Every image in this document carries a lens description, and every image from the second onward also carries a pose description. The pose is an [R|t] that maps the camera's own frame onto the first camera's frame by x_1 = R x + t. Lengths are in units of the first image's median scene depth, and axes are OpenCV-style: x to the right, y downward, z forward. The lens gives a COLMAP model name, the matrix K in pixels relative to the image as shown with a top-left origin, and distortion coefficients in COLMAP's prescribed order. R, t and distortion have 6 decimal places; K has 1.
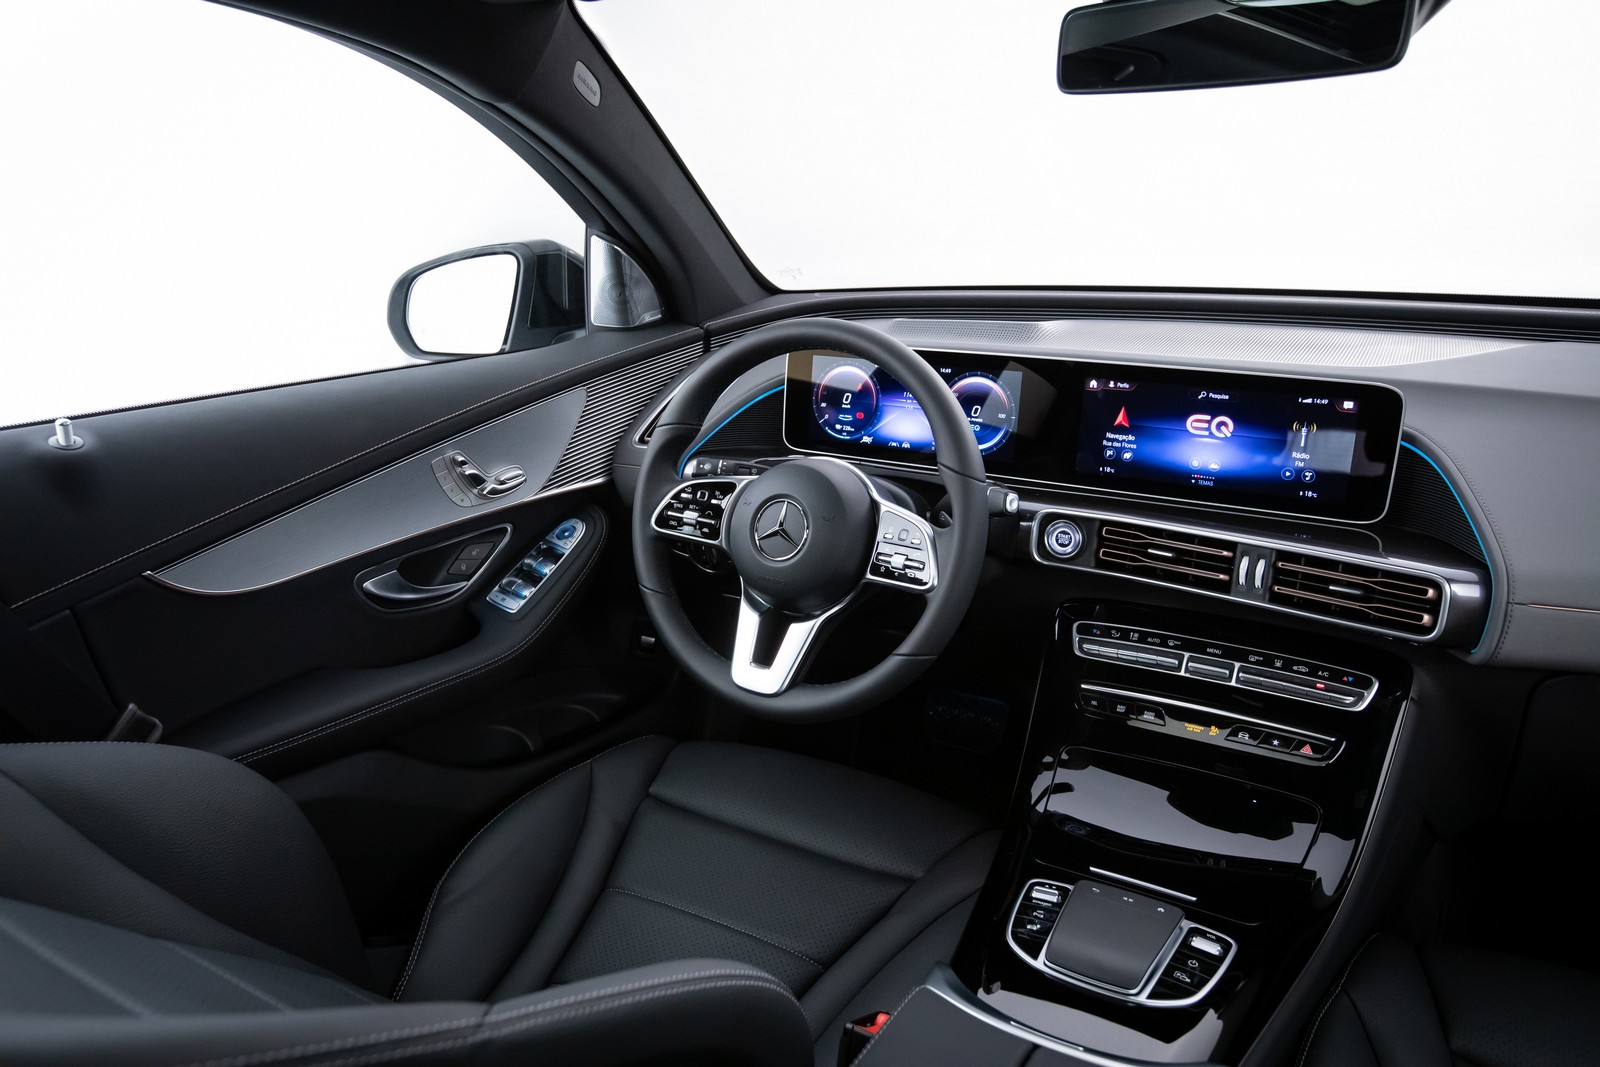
lens RADIAL K [[1140.8, 0, 800.0], [0, 1140.8, 533.5], [0, 0, 1]] dist [-0.008241, 0.004361]
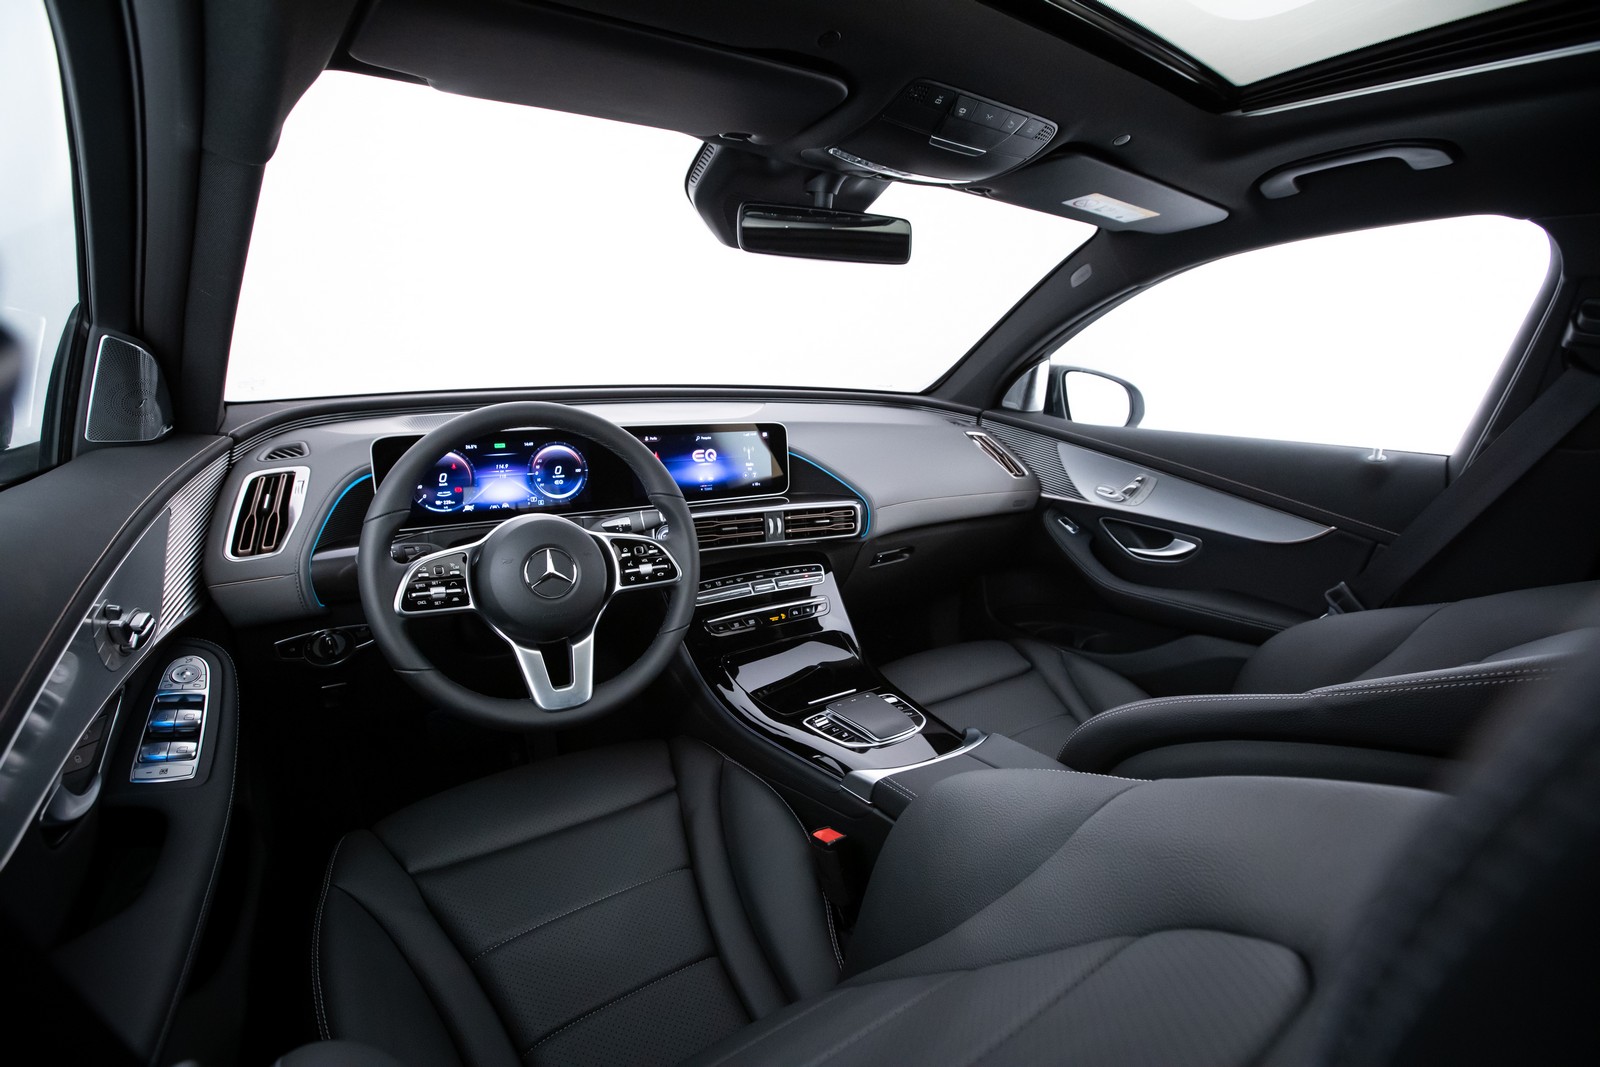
lens RADIAL K [[725.4, 0, 800.2], [0, 725.4, 537.0], [0, 0, 1]] dist [-0.077099, 0.039546]
pose [[0.407938, -0.197115, 0.891478, -0.547726], [0.238109, 0.965595, 0.104545, -0.053570], [-0.881414, 0.169621, 0.440837, 0.396051]]
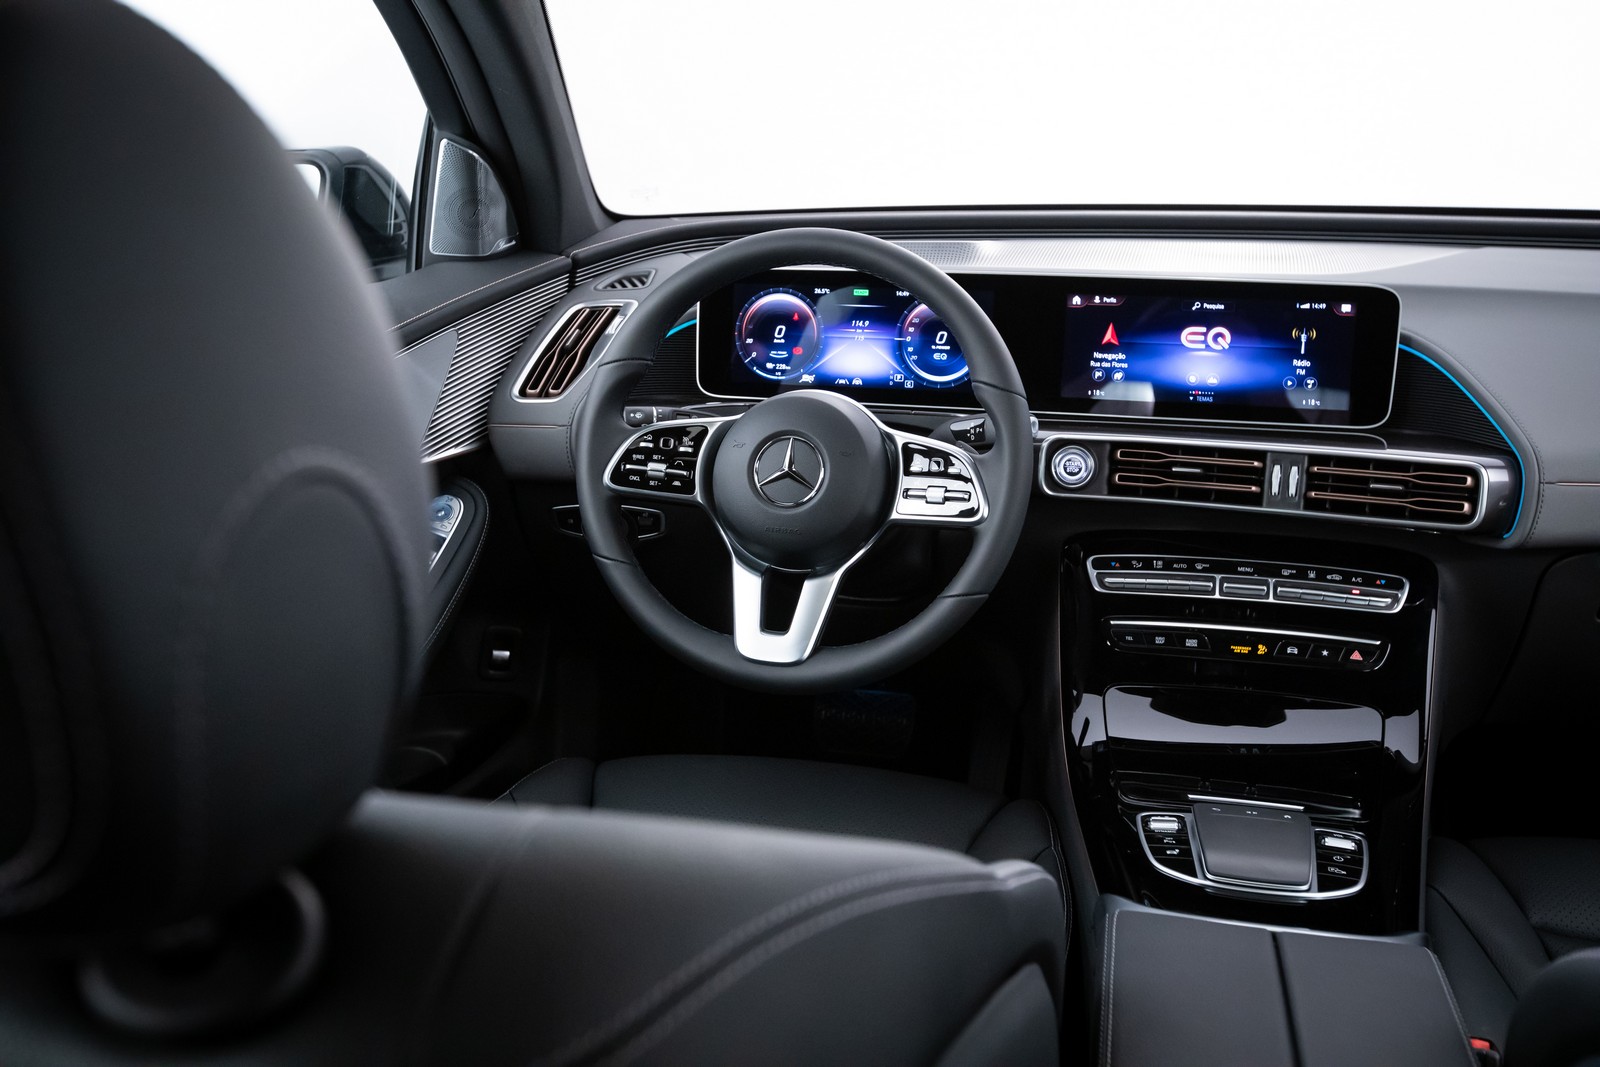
lens RADIAL K [[1500.0, 0, 800.0], [0, 1500.0, 533.5], [0, 0, 1]] dist [-0.002500, 0.146797]
pose [[0.949697, -0.067847, 0.305731, -0.336430], [0.077611, 0.996785, -0.019879, 0.062786], [-0.303400, 0.042608, 0.951910, -0.074390]]
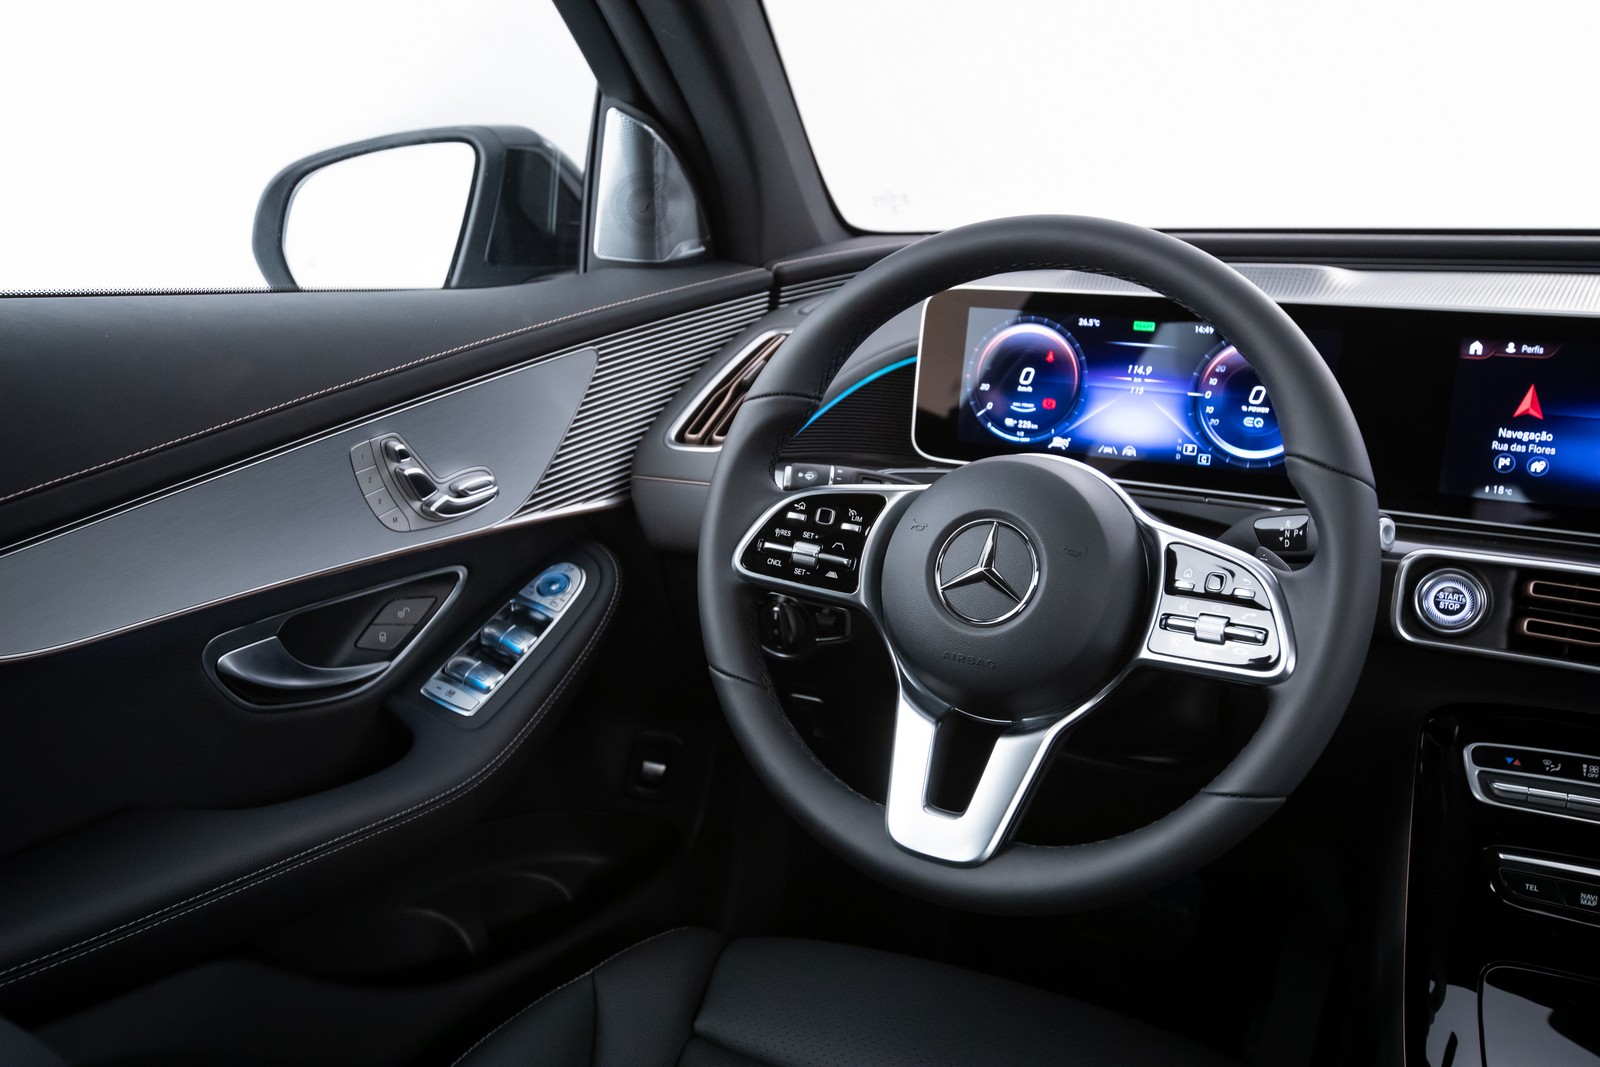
lens RADIAL K [[1450.2, 0, 800.0], [0, 1450.2, 533.5], [0, 0, 1]] dist [0.003033, 0.110137]
pose [[0.997306, 0.025385, 0.068823, -0.150756], [-0.020046, 0.996815, -0.077190, 0.033609], [-0.070563, 0.075602, 0.994638, 0.263575]]
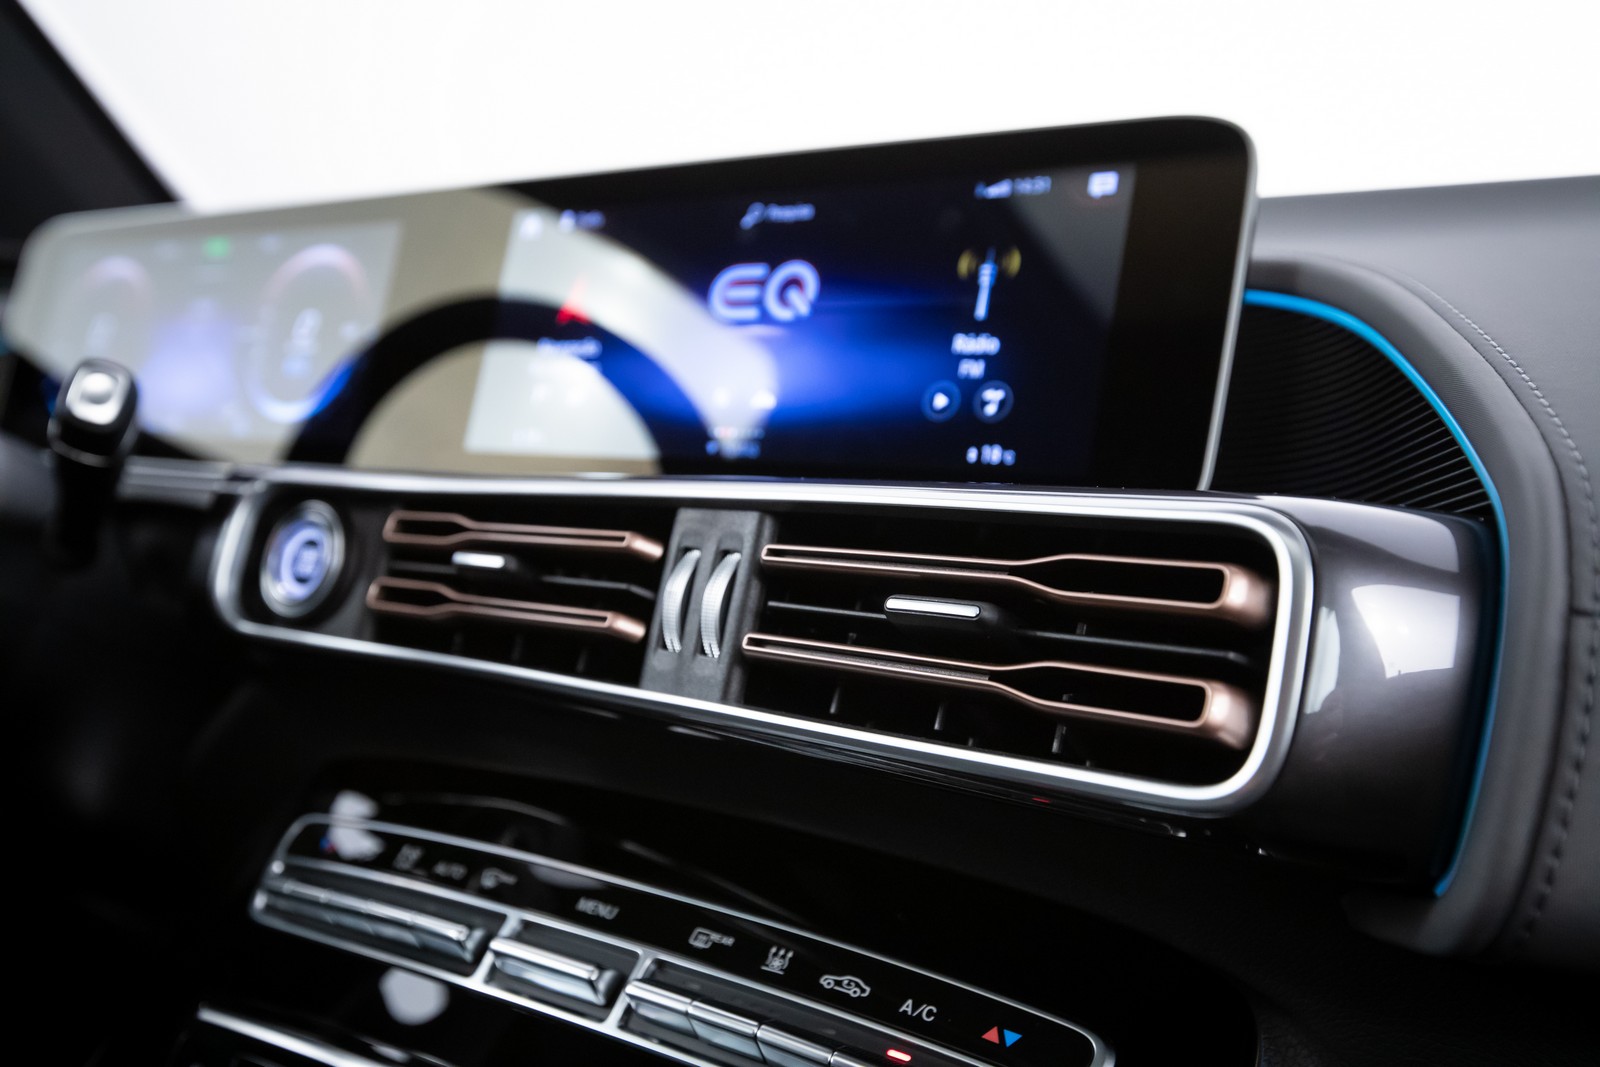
lens RADIAL K [[1417.5, 0, 800.0], [0, 1417.5, 533.5], [0, 0, 1]] dist [-0.003841, 0.095478]
pose [[0.993250, 0.110567, -0.035069, 0.376538], [-0.115954, 0.938292, -0.325826, 0.112891], [-0.003120, 0.327693, 0.944779, 0.579230]]
